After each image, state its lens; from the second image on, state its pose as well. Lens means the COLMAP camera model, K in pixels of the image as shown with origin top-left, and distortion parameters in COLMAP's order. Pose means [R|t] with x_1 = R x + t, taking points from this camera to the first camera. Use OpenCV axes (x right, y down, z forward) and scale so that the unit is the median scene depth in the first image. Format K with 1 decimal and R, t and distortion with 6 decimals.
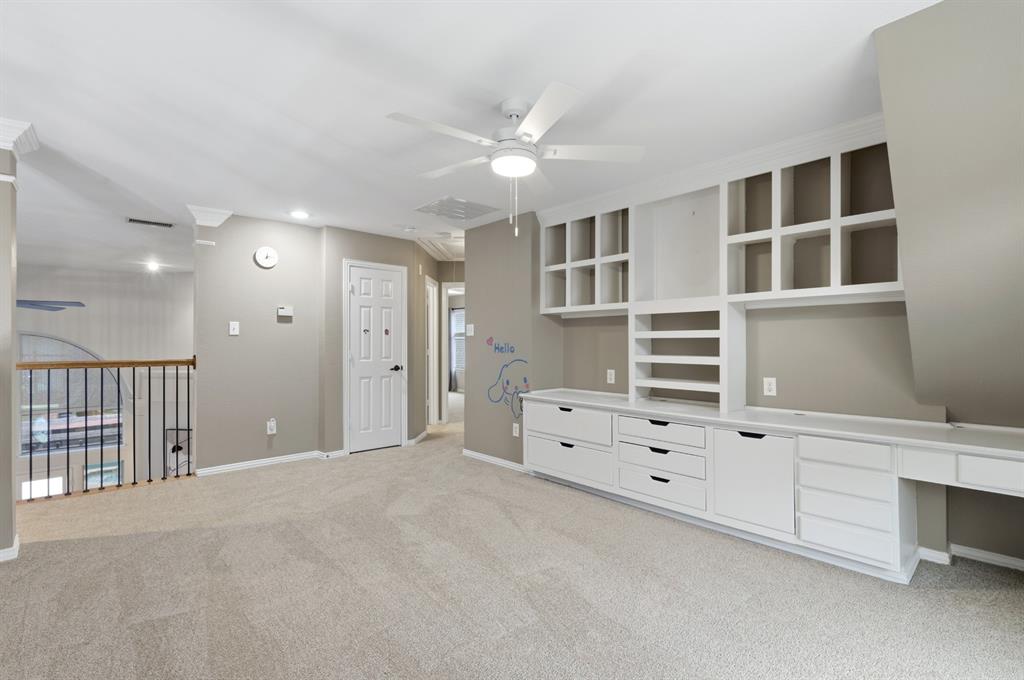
lens RADIAL K [[482.3, 0, 509.2], [0, 482.3, 341.6], [0, 0, 1]] dist [0.005067, -0.000010]
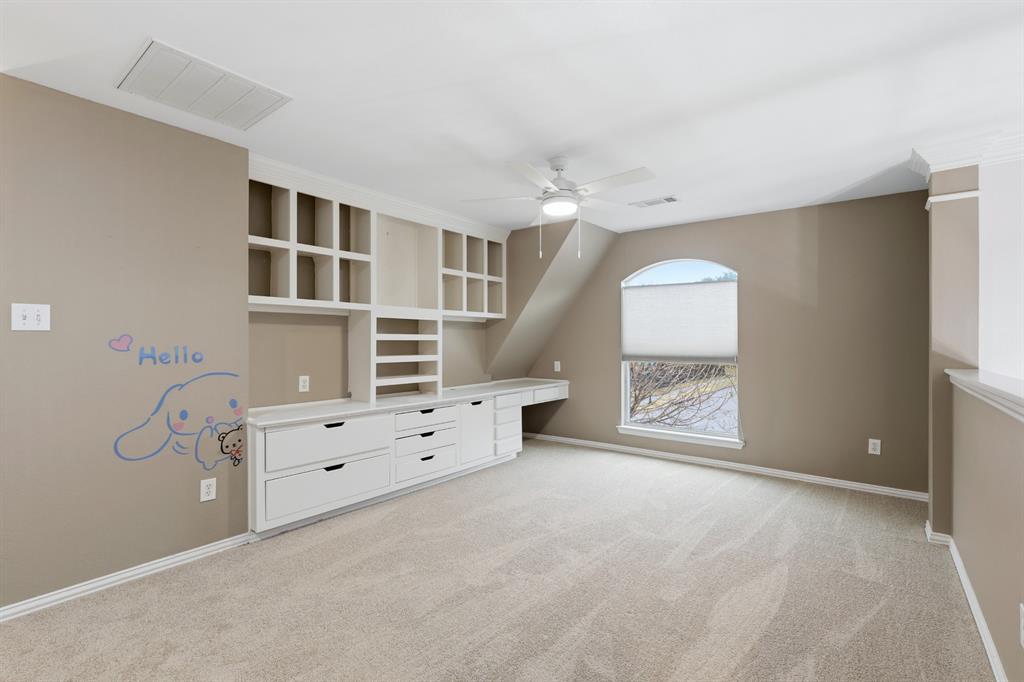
lens RADIAL K [[464.8, 0, 511.6], [0, 464.8, 340.0], [0, 0, 1]] dist [-0.004347, -0.000239]
pose [[-0.168142, 0.006018, 0.985744, -1.073216], [0.002489, 0.999981, -0.005680, -0.000866], [-0.985760, 0.001499, -0.168153, 1.234924]]
